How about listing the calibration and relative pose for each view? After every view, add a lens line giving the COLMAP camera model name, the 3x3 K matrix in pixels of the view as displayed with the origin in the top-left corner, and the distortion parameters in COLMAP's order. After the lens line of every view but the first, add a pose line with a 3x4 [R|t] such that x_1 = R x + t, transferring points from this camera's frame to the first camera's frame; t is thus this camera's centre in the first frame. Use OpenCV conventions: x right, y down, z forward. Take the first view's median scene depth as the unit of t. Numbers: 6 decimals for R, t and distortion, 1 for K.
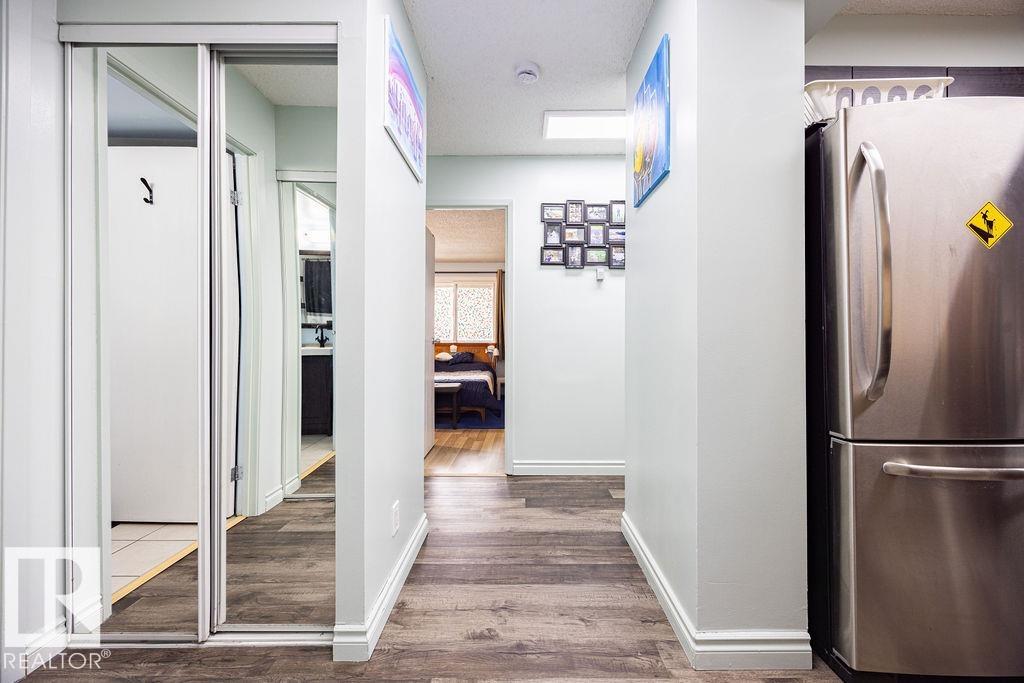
lens RADIAL K [[388.5, 0, 518.7], [0, 388.5, 333.9], [0, 0, 1]] dist [-0.004233, 0.000468]
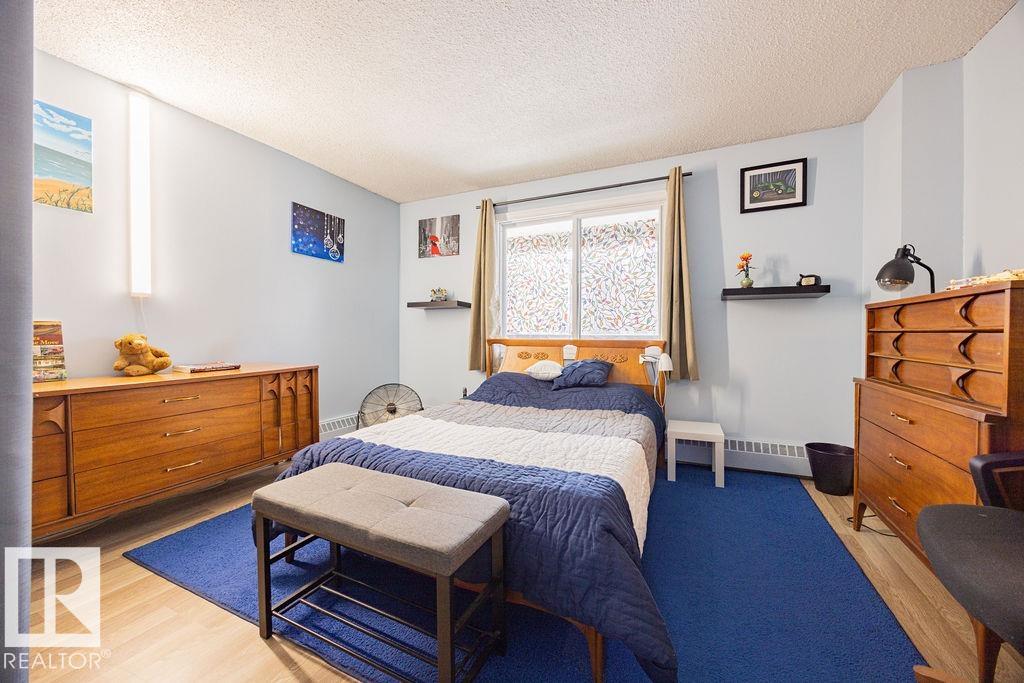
lens RADIAL K [[388.5, 0, 510.9], [0, 388.5, 336.8], [0, 0, 1]] dist [-0.004233, 0.000468]
pose [[0.901080, 0.003925, -0.433636, -0.026213], [0.002017, 0.999910, 0.013242, 0.013097], [0.433649, -0.012806, 0.900991, 0.541101]]
